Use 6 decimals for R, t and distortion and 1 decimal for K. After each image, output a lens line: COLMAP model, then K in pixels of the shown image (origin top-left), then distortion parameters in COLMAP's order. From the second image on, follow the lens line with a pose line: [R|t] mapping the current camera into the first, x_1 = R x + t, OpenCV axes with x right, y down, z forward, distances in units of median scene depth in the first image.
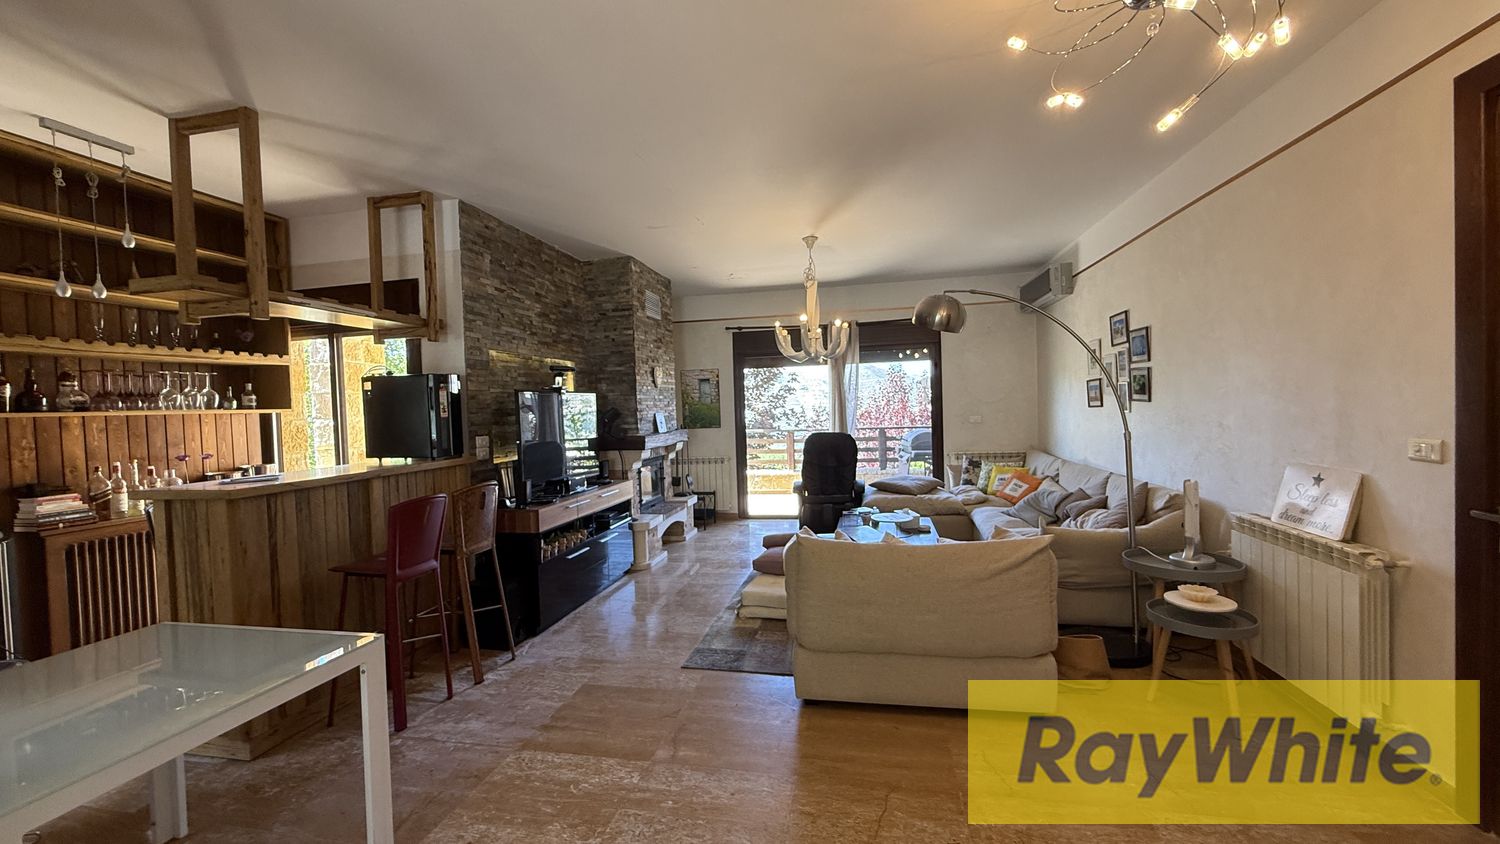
lens RADIAL K [[598.6, 0, 745.2], [0, 598.6, 420.7], [0, 0, 1]] dist [-0.000116, 0.000093]
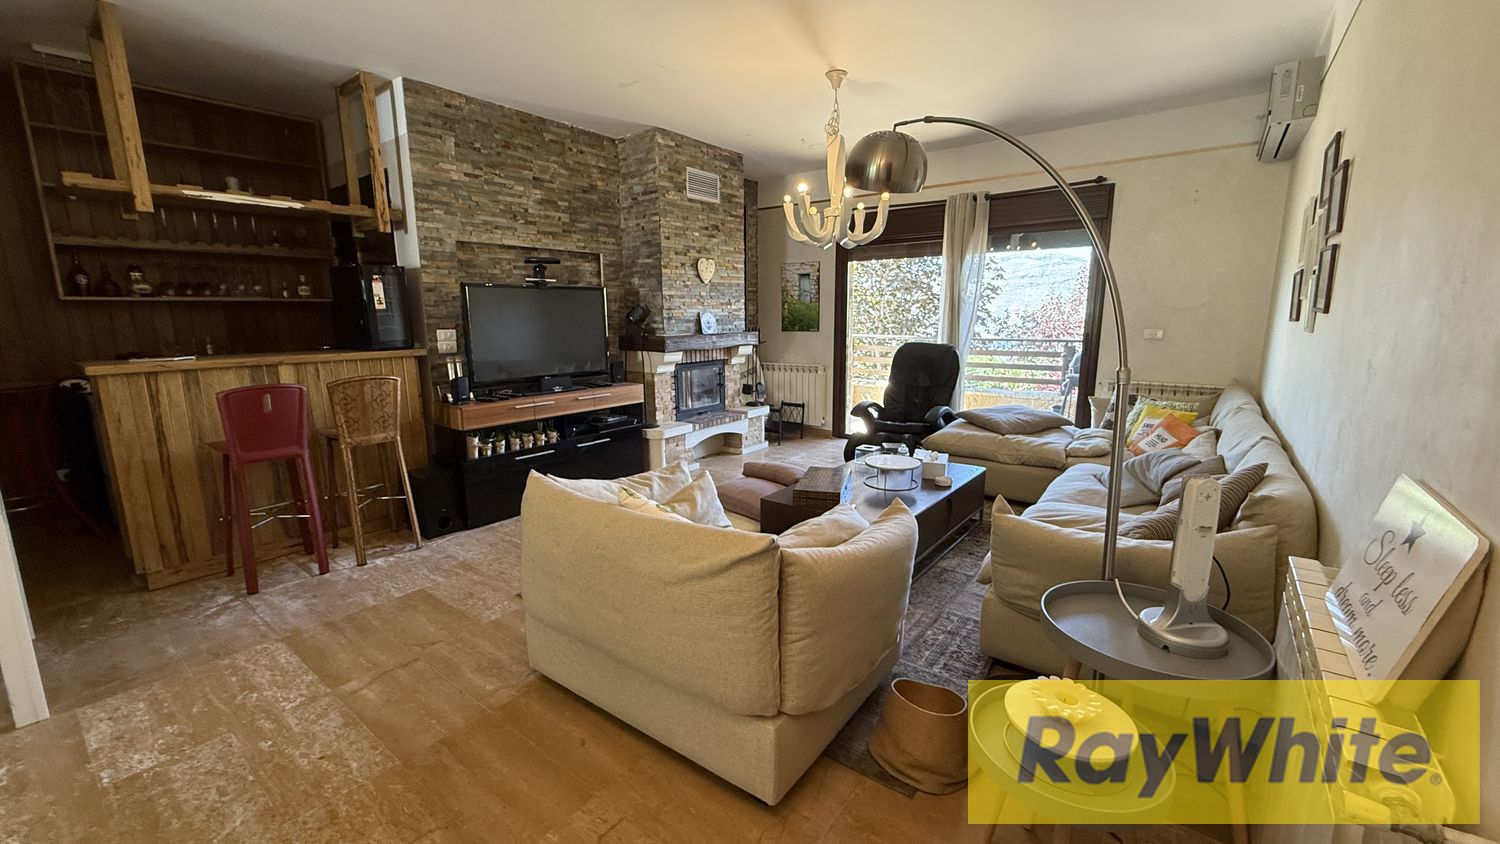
lens RADIAL K [[598.6, 0, 745.2], [0, 598.6, 420.7], [0, 0, 1]] dist [-0.000116, 0.000093]
pose [[0.898694, 0.104022, -0.426061, 0.479407], [-0.032370, 0.984548, 0.172099, -0.013411], [0.437380, -0.140873, 0.888174, 0.321859]]
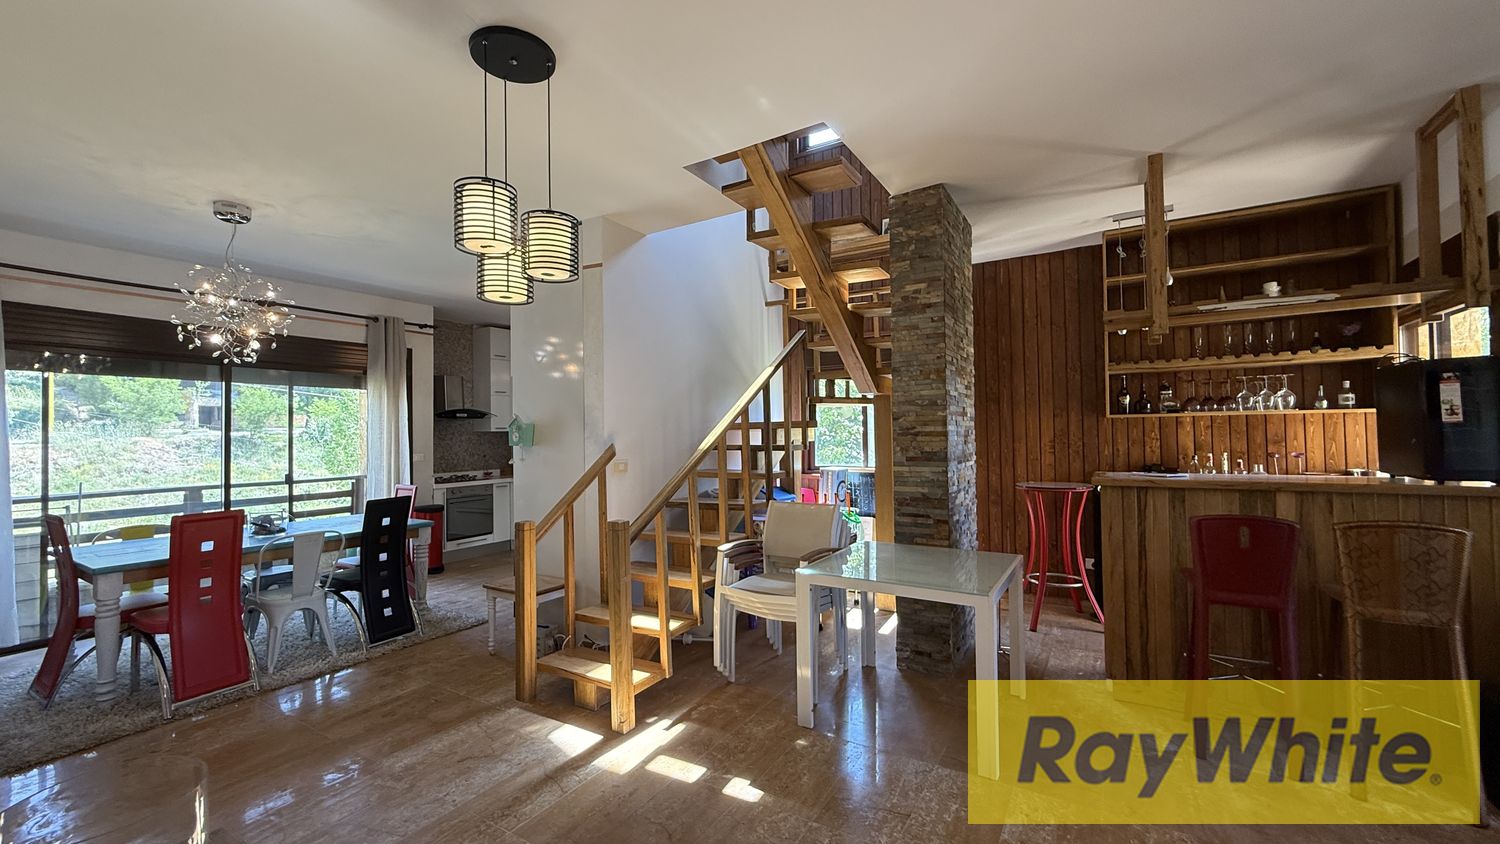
lens RADIAL K [[598.6, 0, 745.2], [0, 598.6, 420.7], [0, 0, 1]] dist [-0.000116, 0.000093]
pose [[-0.336006, 0.018757, -0.941673, 0.377084], [0.002131, 0.999814, 0.019155, -0.020970], [0.941857, 0.004429, -0.335984, 0.450466]]
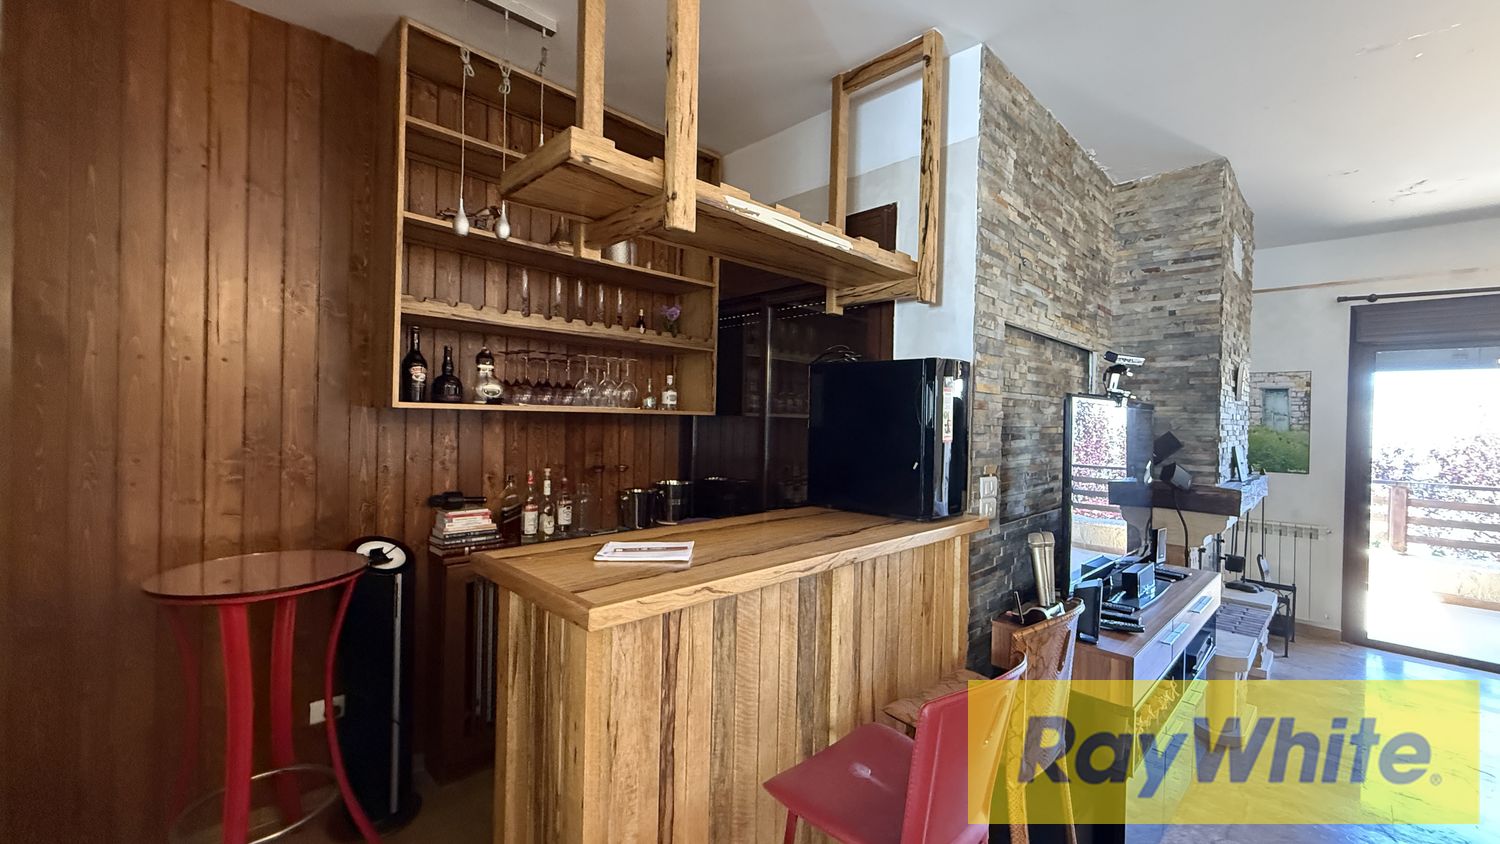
lens RADIAL K [[598.6, 0, 745.2], [0, 598.6, 420.7], [0, 0, 1]] dist [-0.000116, 0.000093]
pose [[0.831563, 0.054228, -0.552776, -0.342144], [-0.063442, 0.997982, 0.002464, -0.013331], [0.551795, 0.033020, 0.833326, 0.440836]]
